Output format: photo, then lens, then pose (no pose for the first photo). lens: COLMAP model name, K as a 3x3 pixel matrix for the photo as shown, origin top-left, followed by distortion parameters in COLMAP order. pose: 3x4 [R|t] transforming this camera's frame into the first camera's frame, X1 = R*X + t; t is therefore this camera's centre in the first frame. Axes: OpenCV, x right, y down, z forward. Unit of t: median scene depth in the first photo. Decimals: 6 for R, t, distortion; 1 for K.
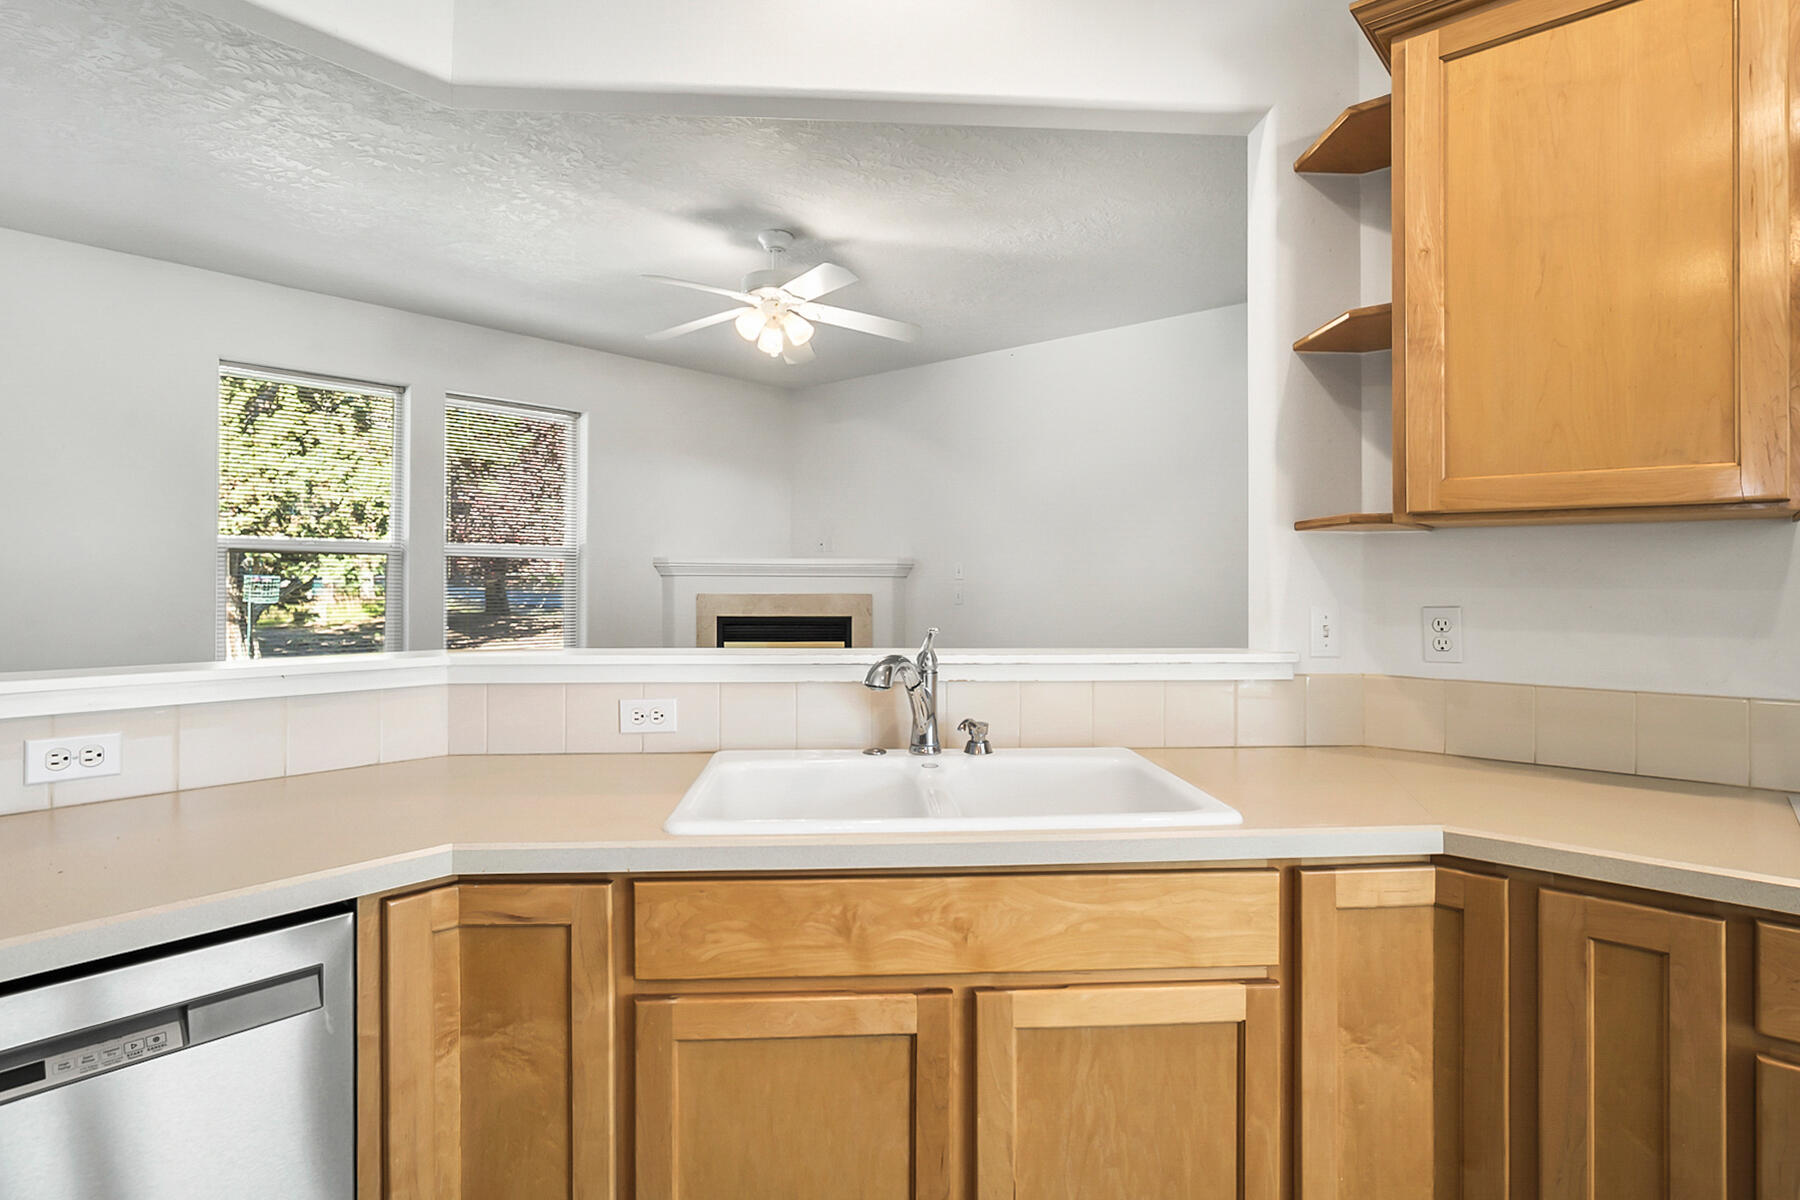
lens RADIAL K [[918.5, 0, 907.0], [0, 918.5, 576.0], [0, 0, 1]] dist [-0.005586, 0.001263]
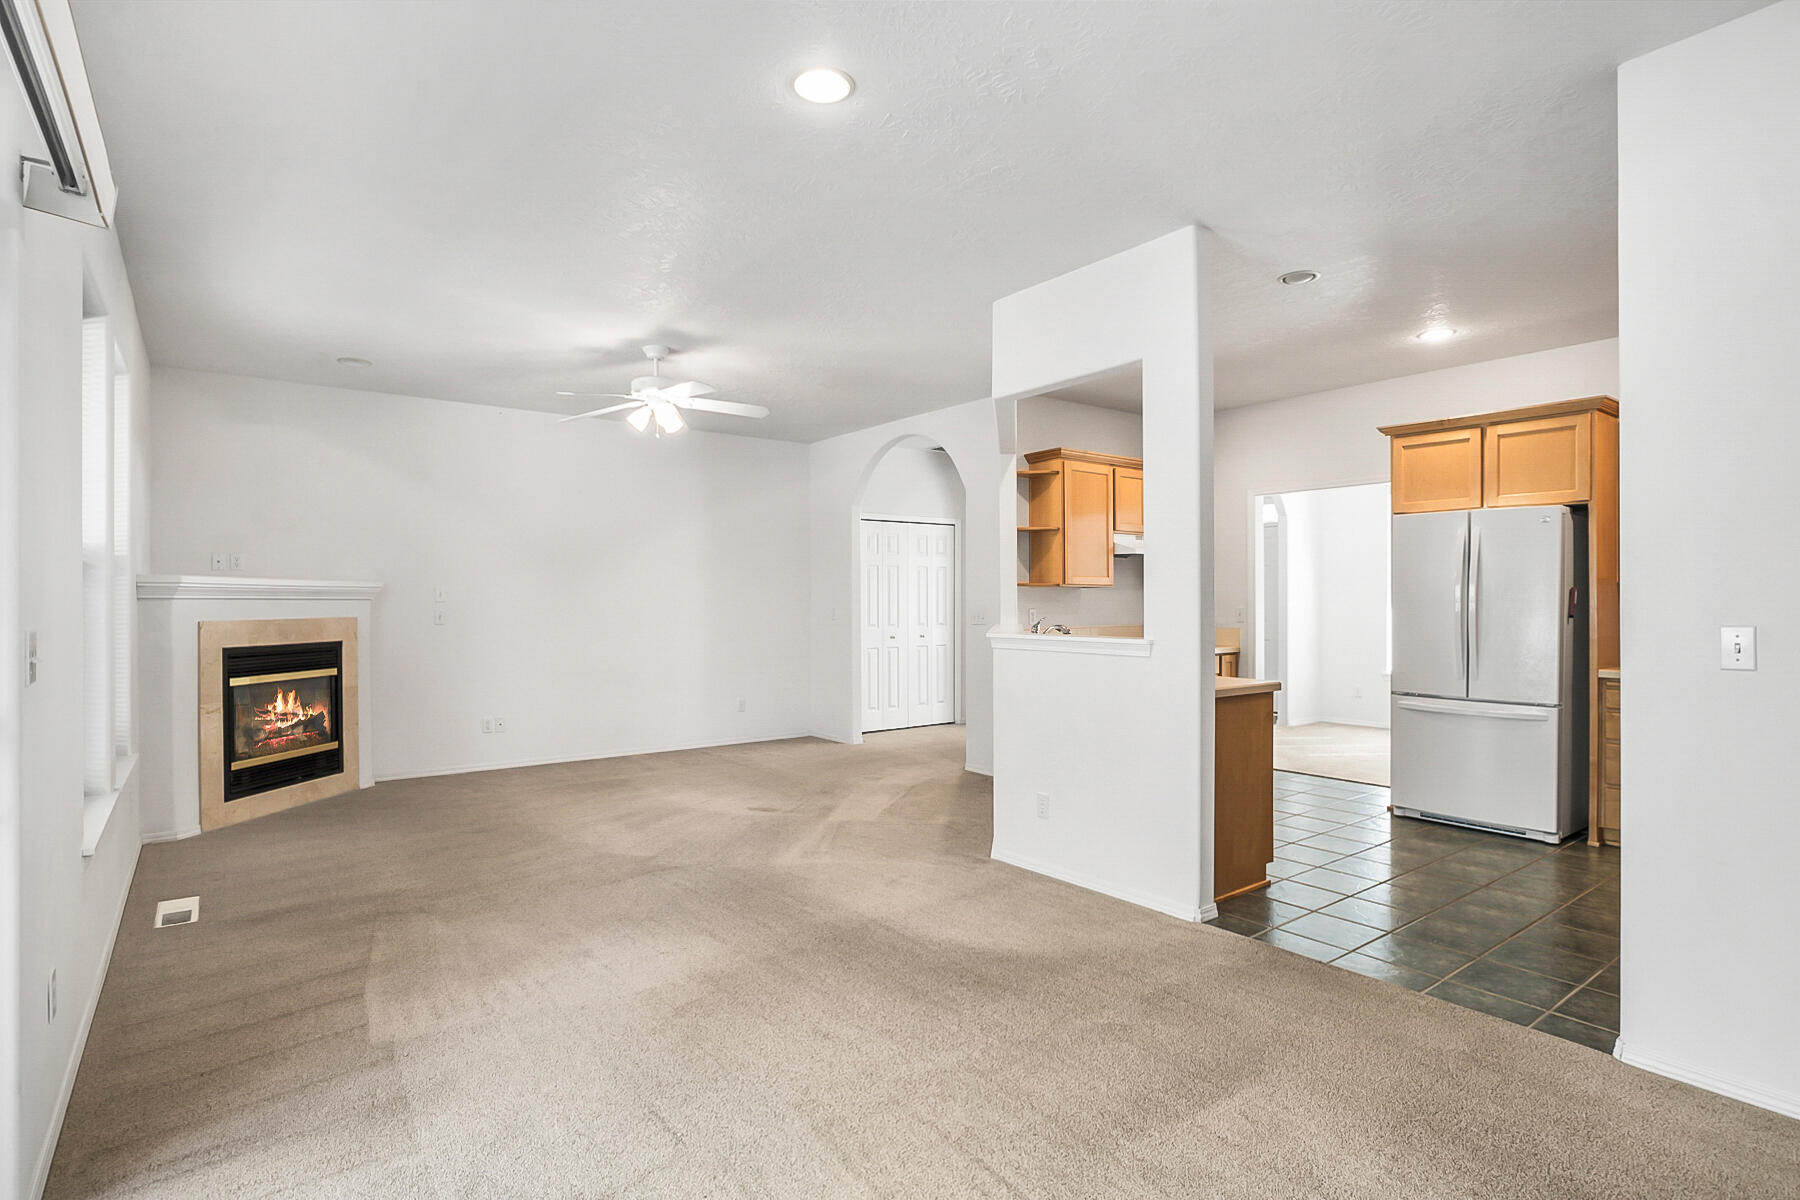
lens RADIAL K [[913.0, 0, 914.8], [0, 913.0, 605.1], [0, 0, 1]] dist [0.002648, 0.001163]
pose [[0.195824, -0.008194, 0.980605, -3.068857], [-0.002510, 0.999958, 0.008857, -0.011791], [-0.980636, -0.004196, 0.195795, 0.790553]]
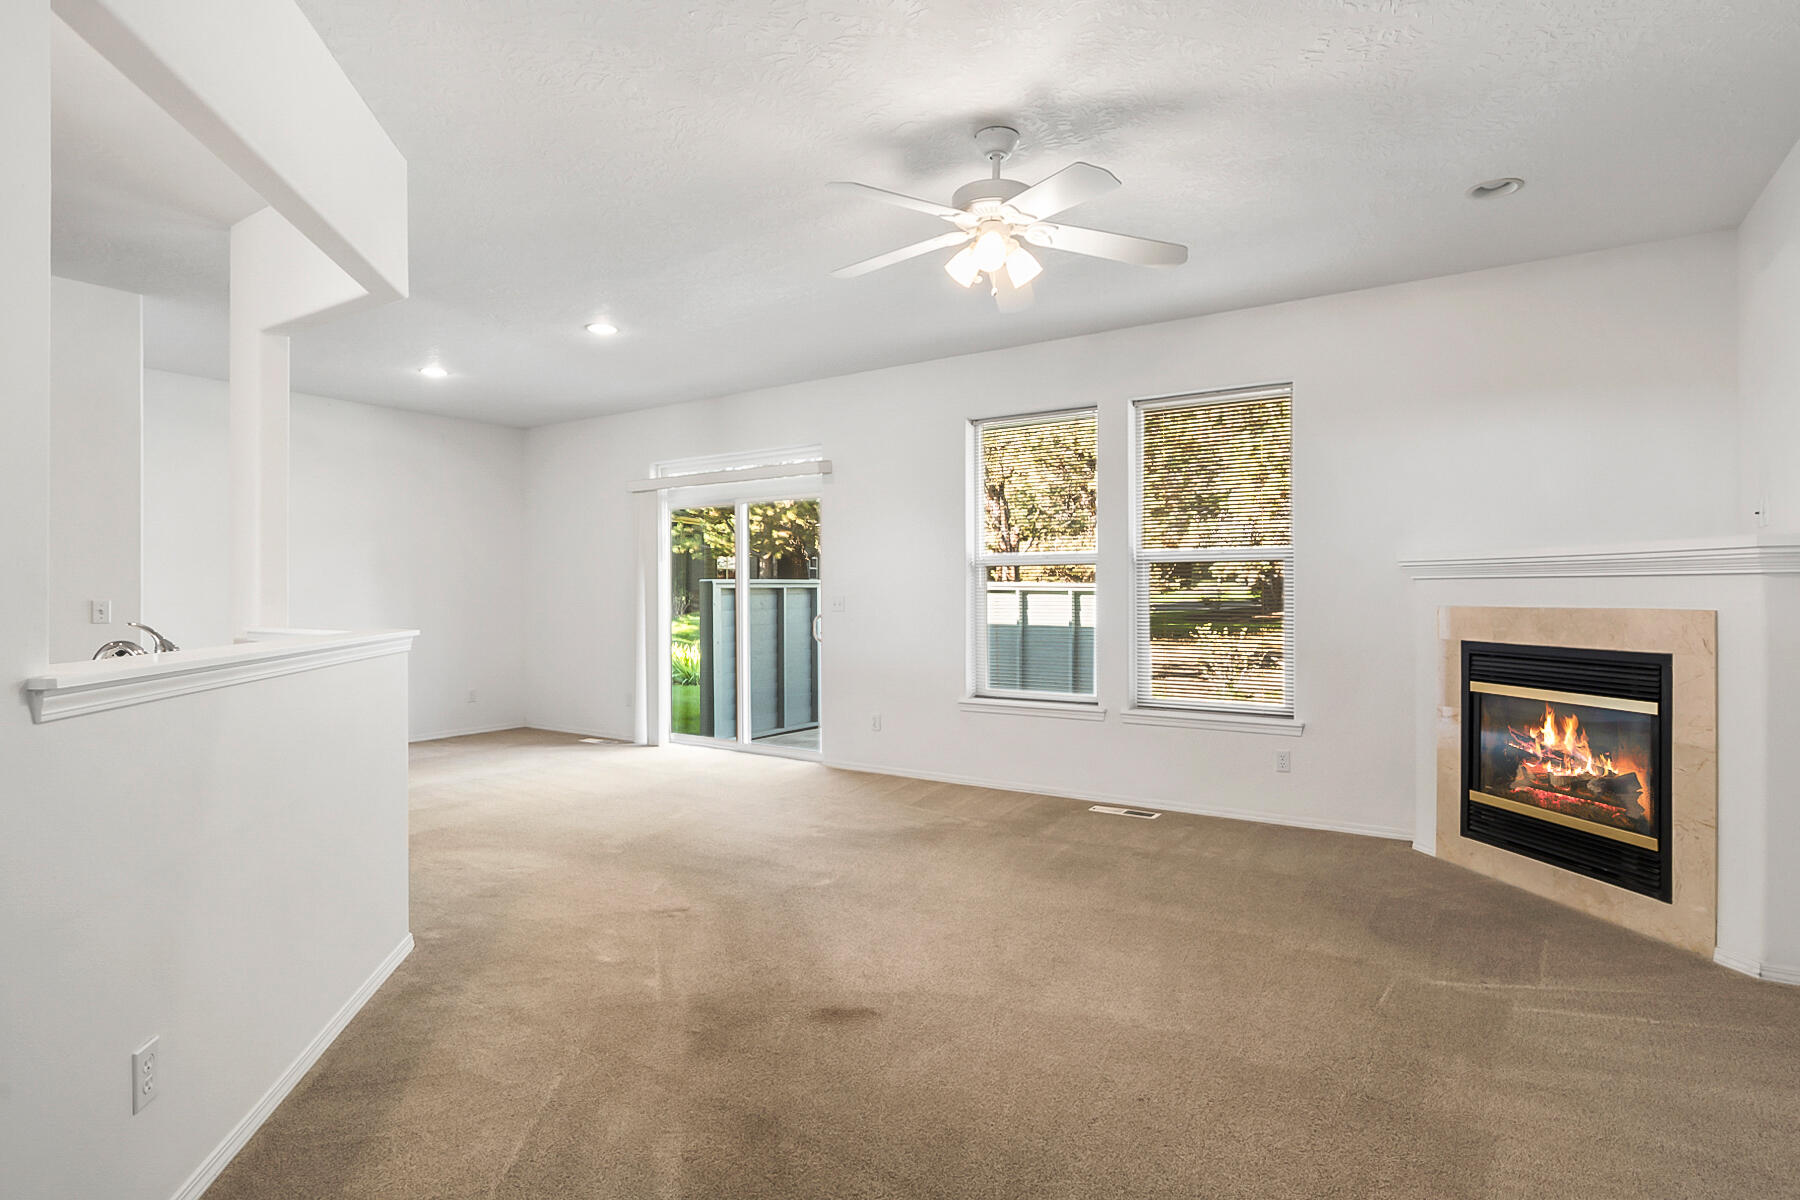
lens RADIAL K [[915.9, 0, 903.3], [0, 915.9, 591.6], [0, 0, 1]] dist [-0.001622, 0.001601]
pose [[0.121042, -0.005657, -0.992631, 1.351556], [0.009591, 0.999944, -0.004529, 0.028192], [0.992601, -0.008972, 0.121089, 1.816578]]
